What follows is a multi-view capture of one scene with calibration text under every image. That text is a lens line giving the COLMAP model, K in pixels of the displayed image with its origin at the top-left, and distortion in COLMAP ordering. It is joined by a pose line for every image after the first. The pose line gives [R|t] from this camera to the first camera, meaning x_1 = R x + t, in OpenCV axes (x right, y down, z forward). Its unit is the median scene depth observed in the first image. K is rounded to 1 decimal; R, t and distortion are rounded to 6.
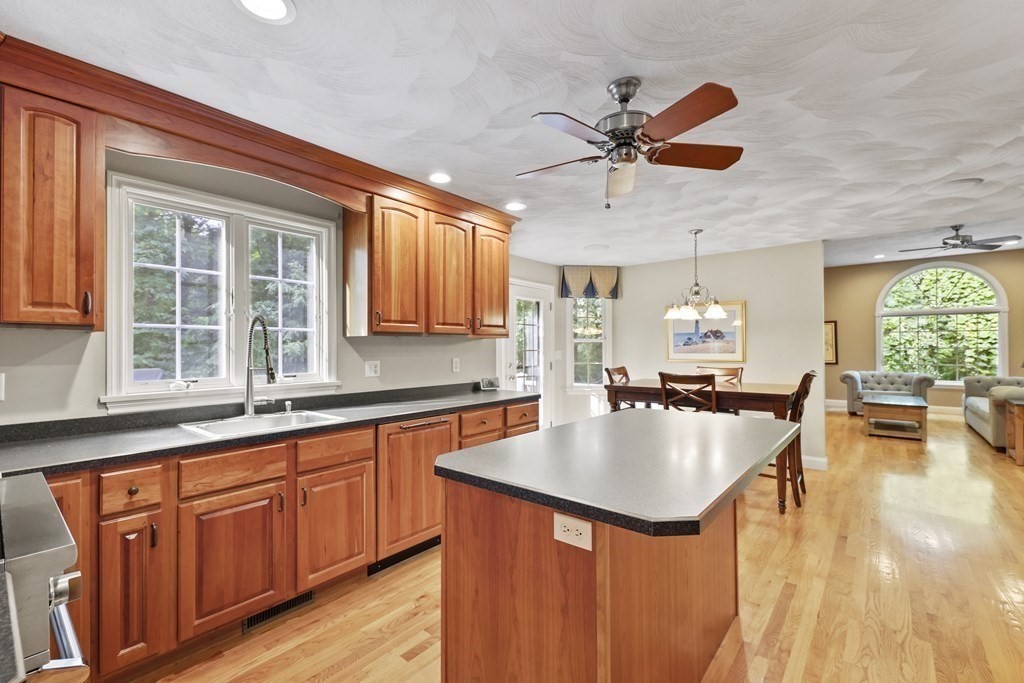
lens RADIAL K [[447.3, 0, 506.2], [0, 447.3, 341.2], [0, 0, 1]] dist [0.003708, -0.000525]
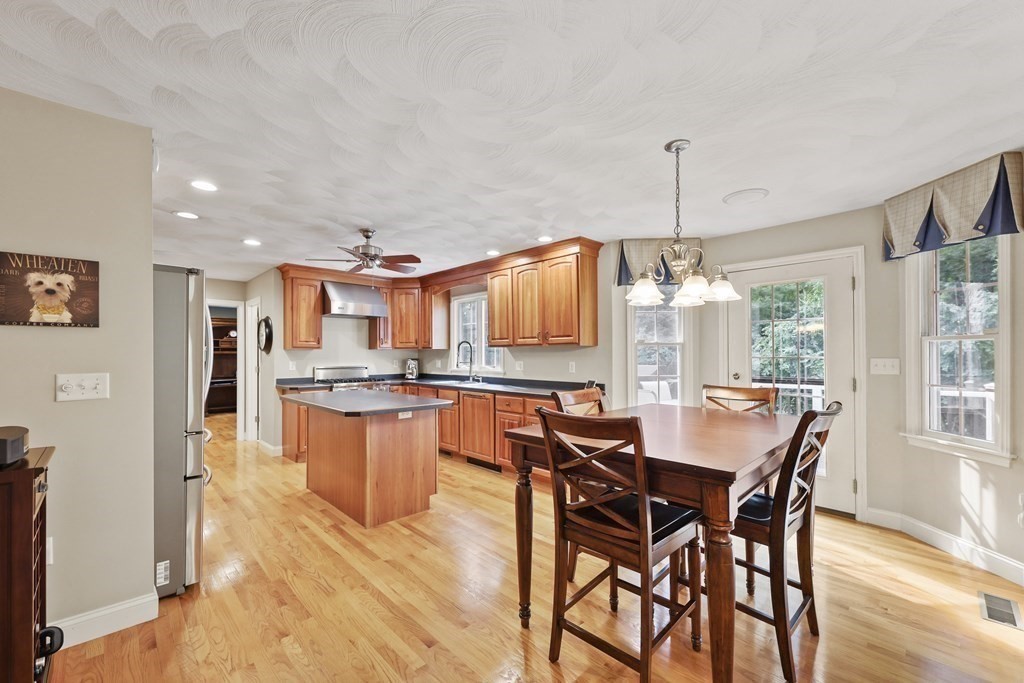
lens RADIAL K [[418.4, 0, 508.5], [0, 418.4, 345.5], [0, 0, 1]] dist [0.011994, -0.000014]
pose [[-0.114295, -0.013047, -0.993361, 1.113805], [0.019466, 0.999692, -0.015370, 0.006611], [0.993256, -0.021093, -0.114006, 0.976147]]
